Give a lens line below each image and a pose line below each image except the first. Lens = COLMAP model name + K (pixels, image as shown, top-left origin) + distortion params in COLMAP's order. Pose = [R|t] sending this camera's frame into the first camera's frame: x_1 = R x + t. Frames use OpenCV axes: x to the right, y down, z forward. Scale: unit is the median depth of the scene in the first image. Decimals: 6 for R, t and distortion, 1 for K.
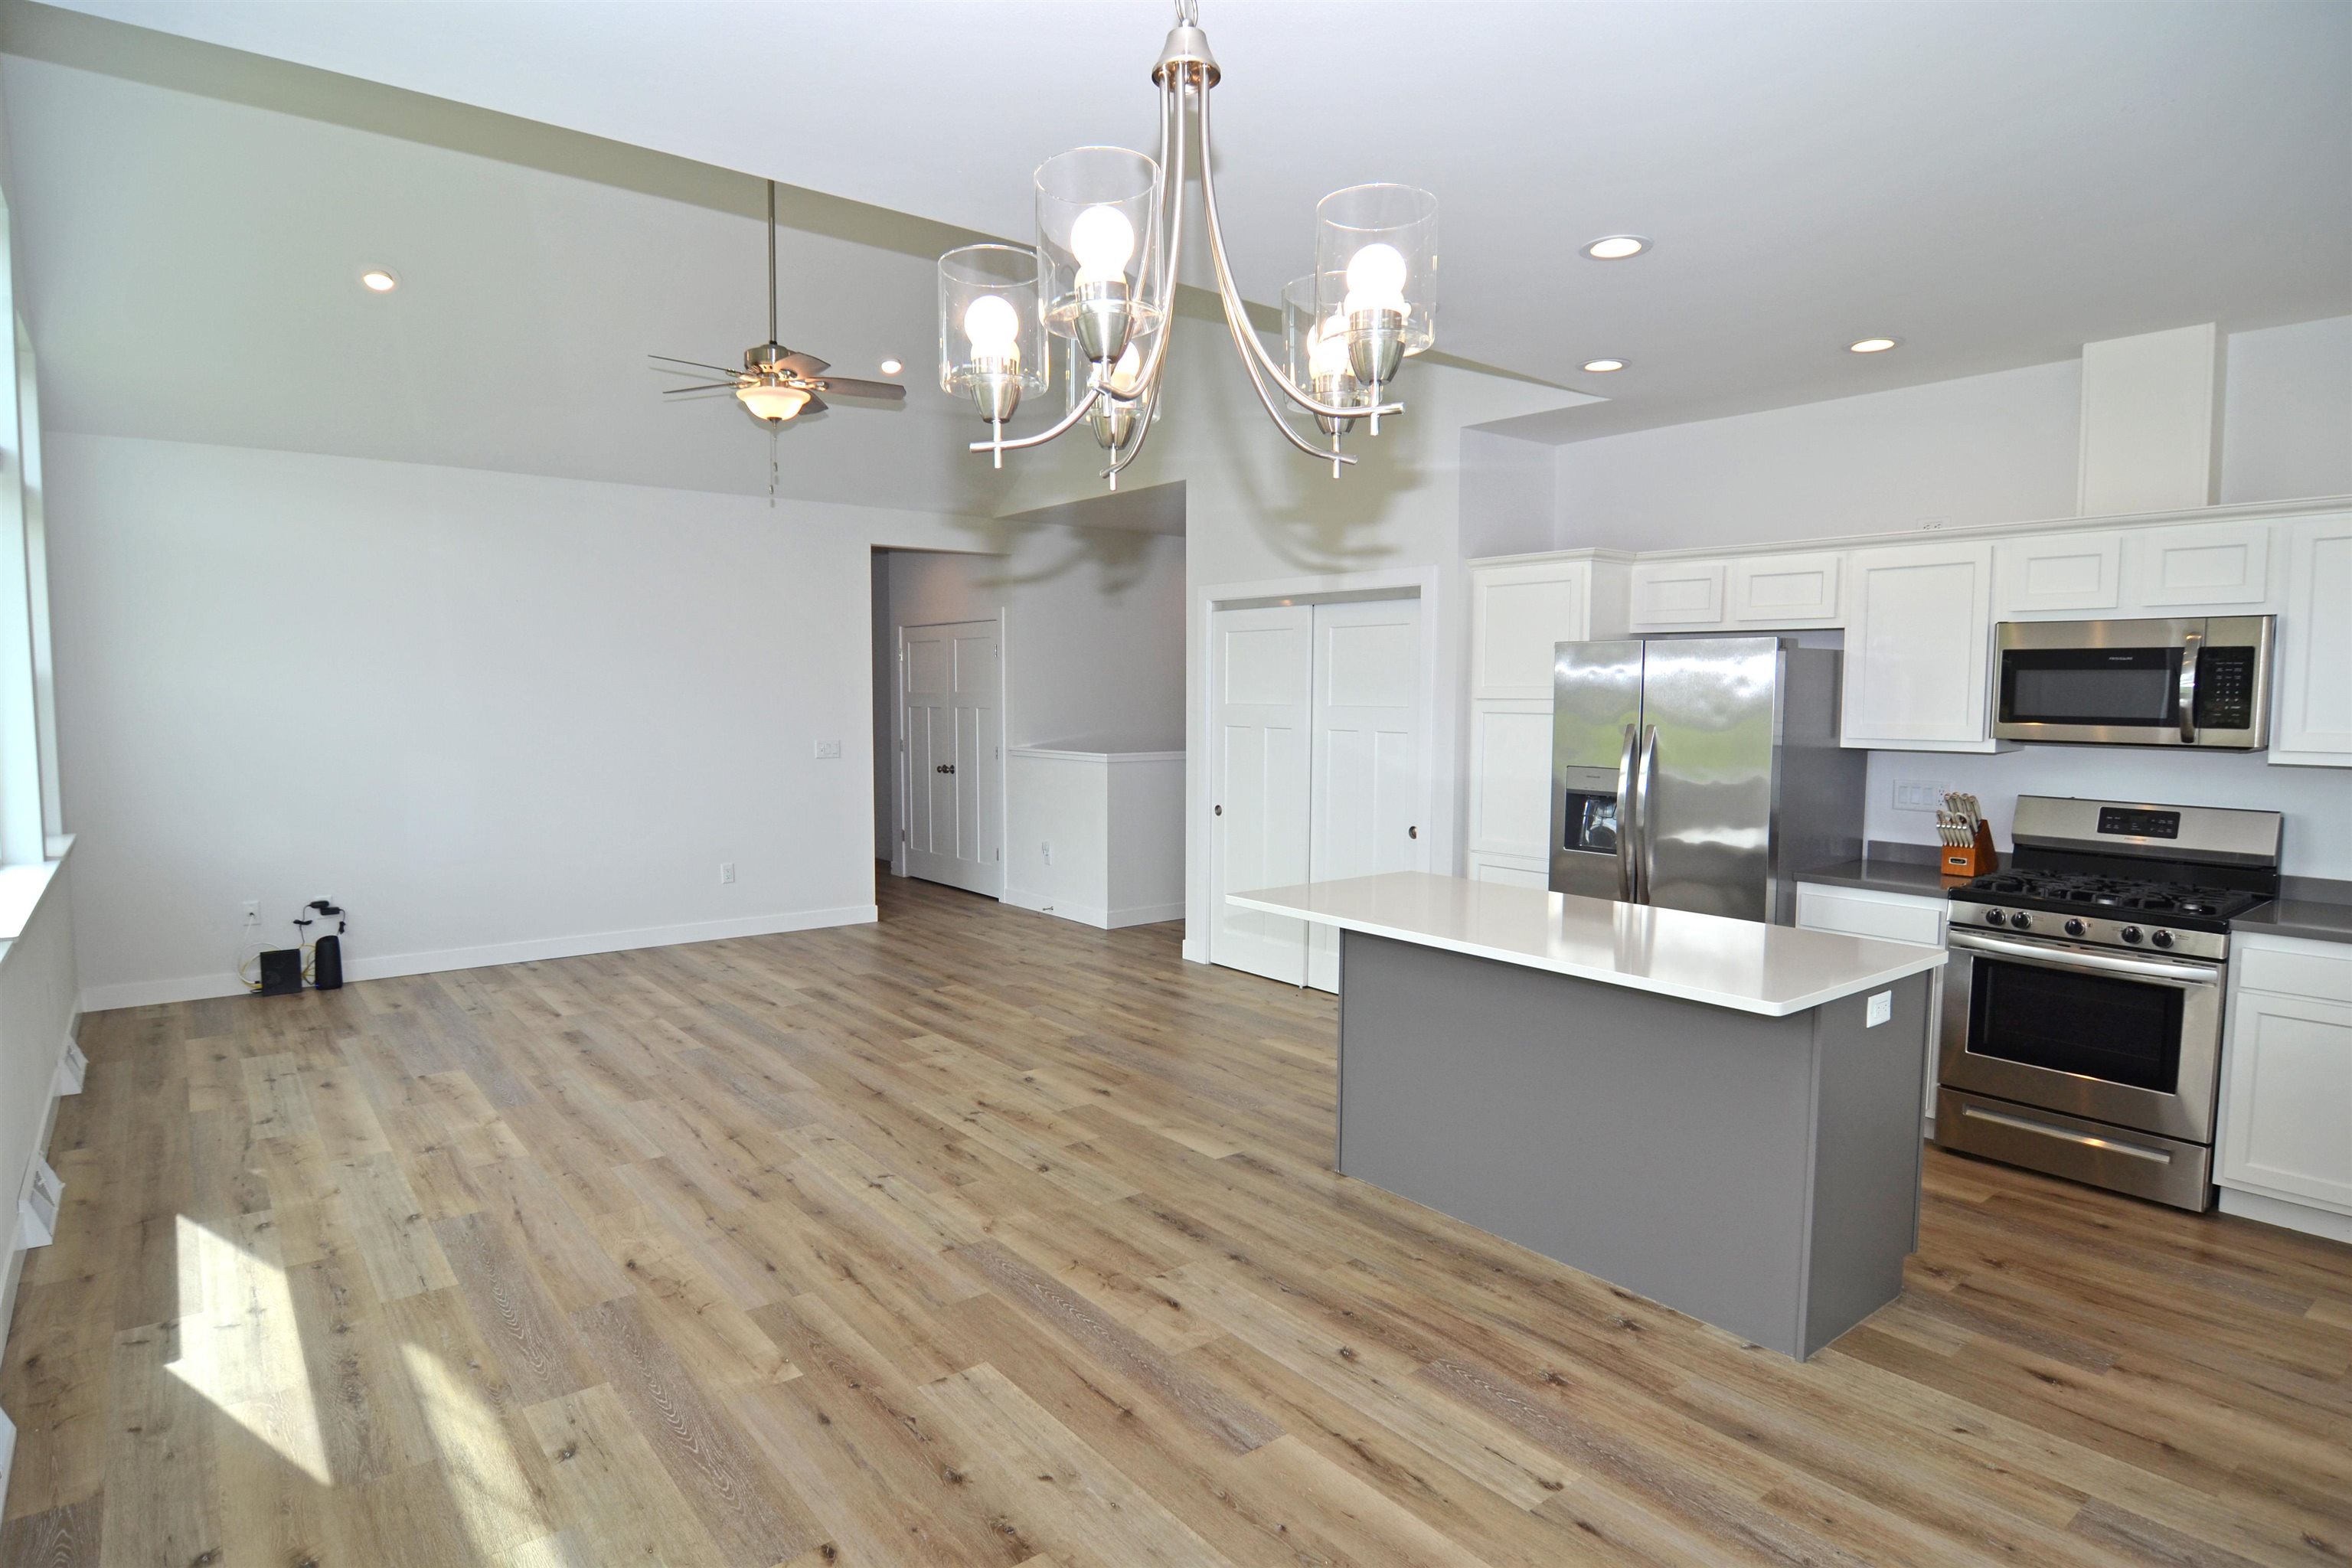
lens RADIAL K [[1278.2, 0, 1160.8], [0, 1278.2, 781.6], [0, 0, 1]] dist [-0.007913, -0.010351]
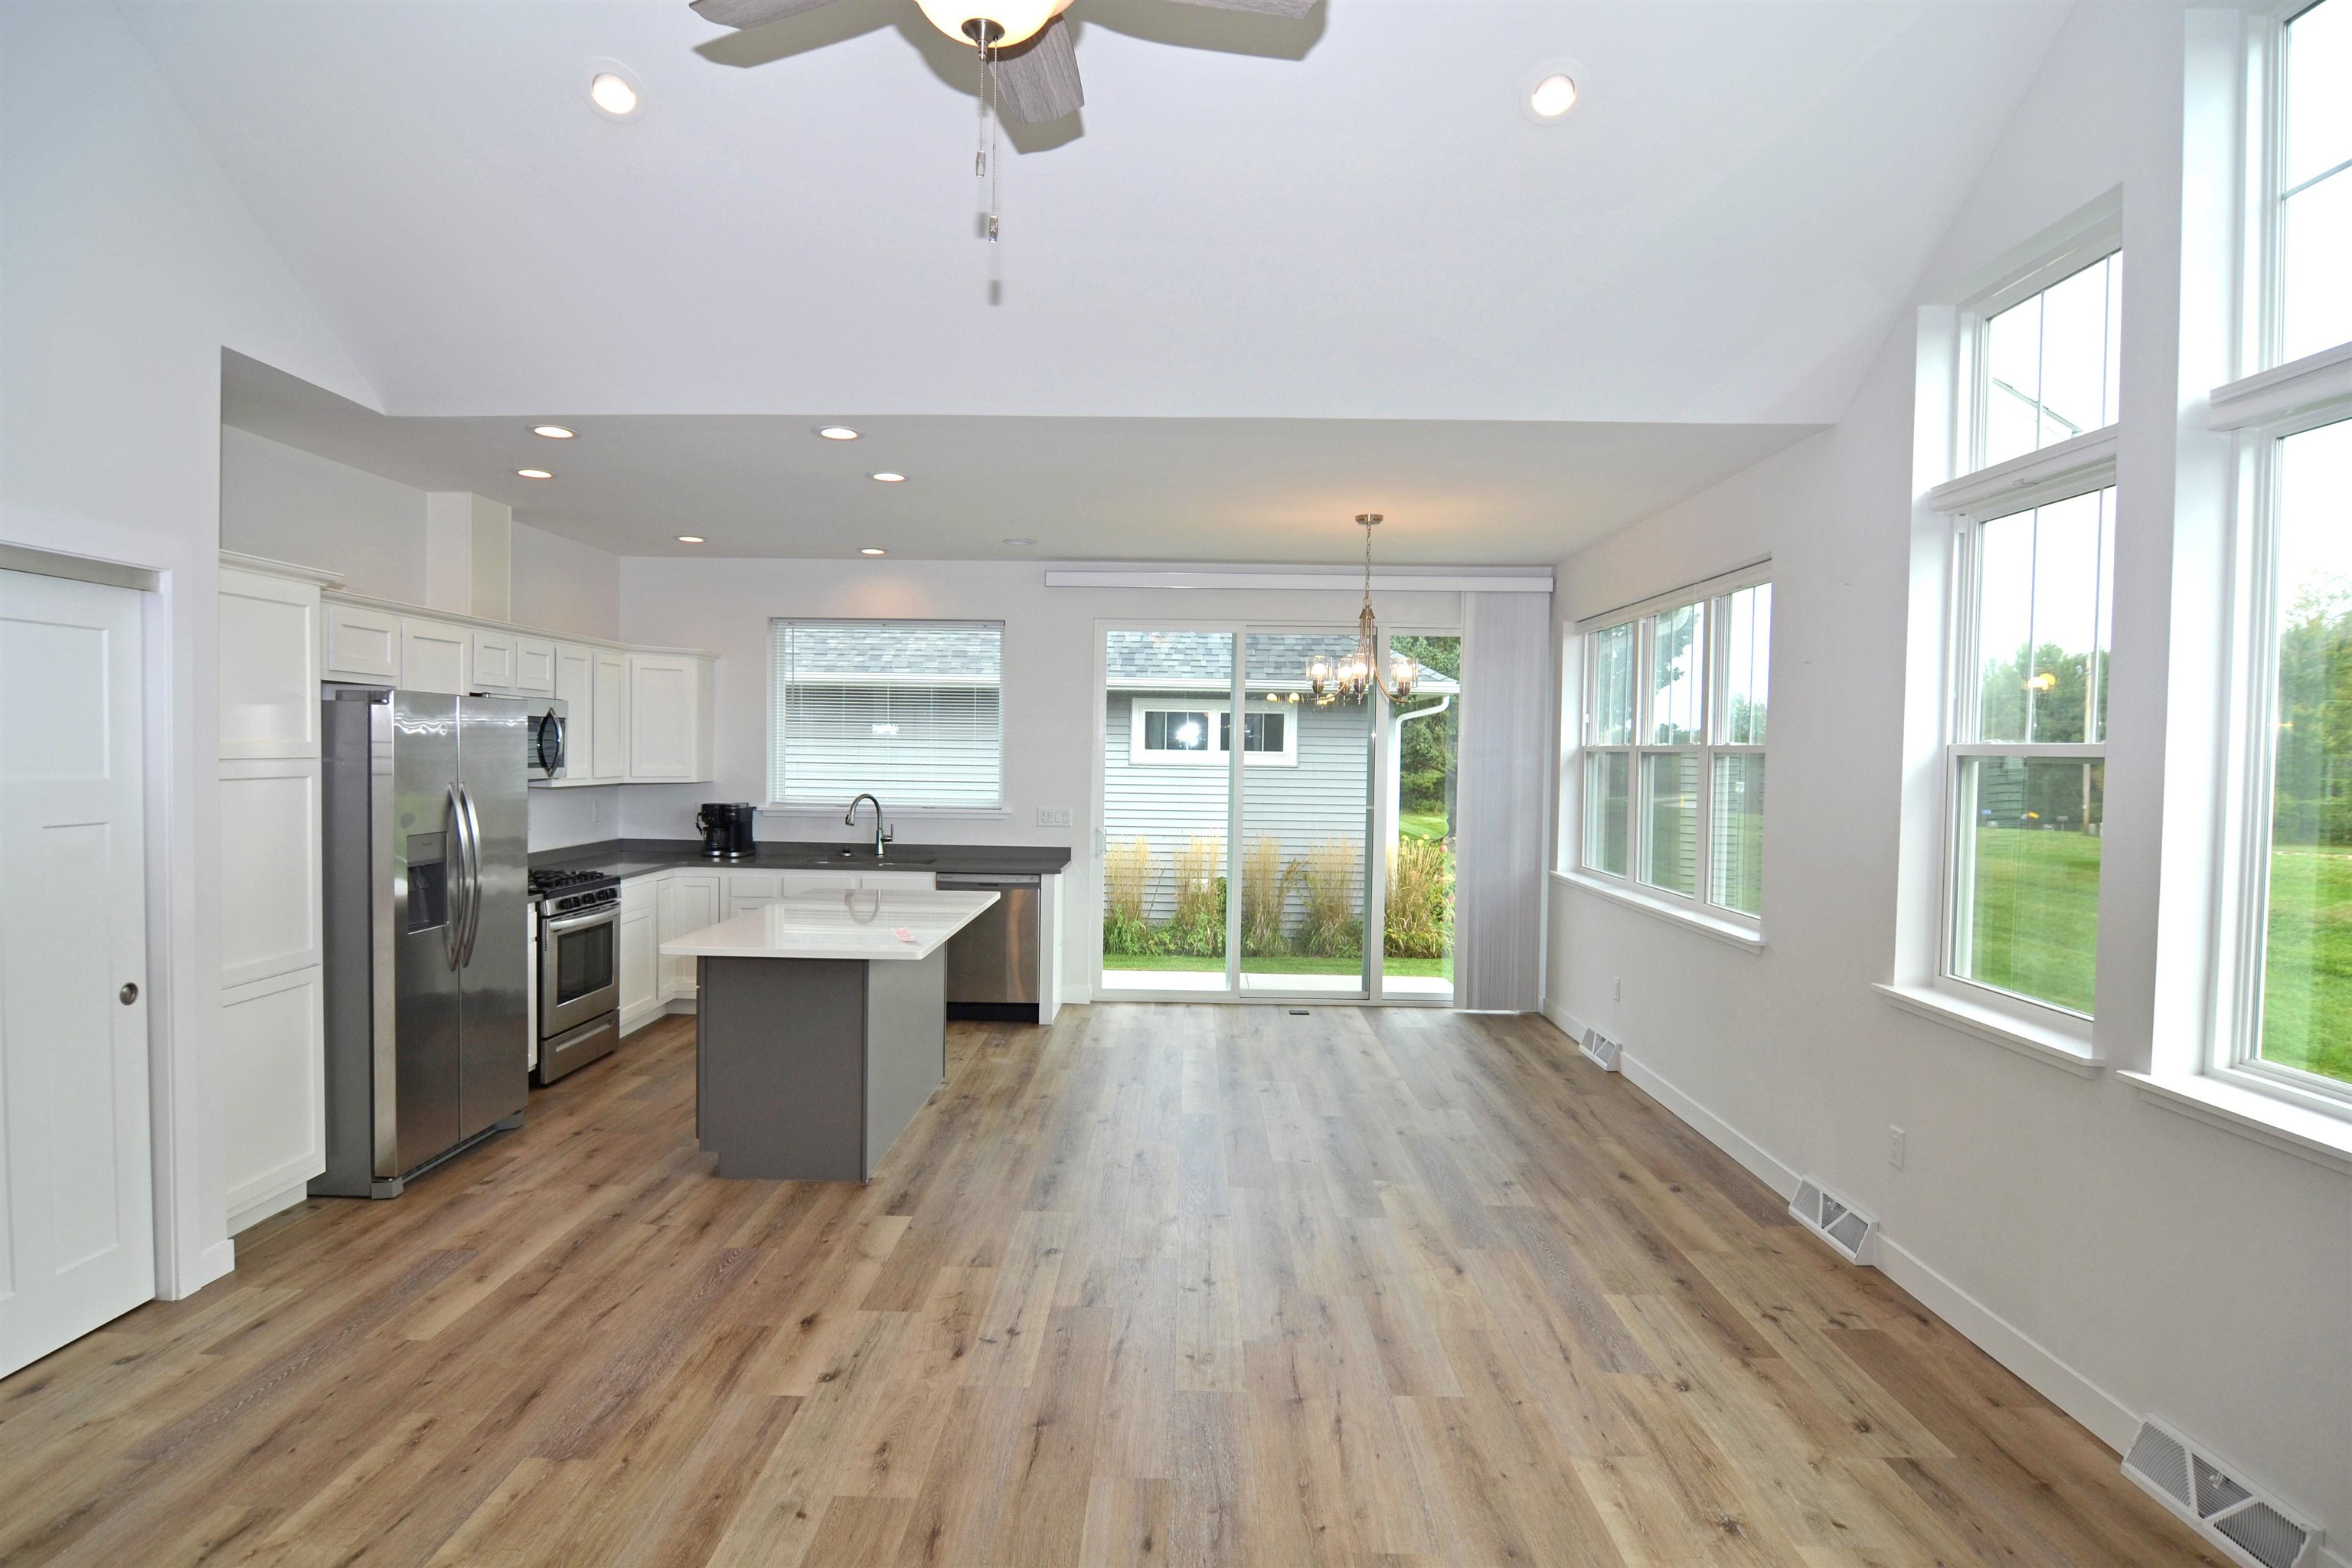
lens RADIAL K [[1278.2, 0, 1160.6], [0, 1278.2, 782.7], [0, 0, 1]] dist [-0.007913, -0.010351]
pose [[-0.772905, -0.034121, 0.633603, -0.668323], [0.026482, 0.995949, 0.085937, -0.118240], [-0.633969, 0.083200, -0.768870, 1.463951]]
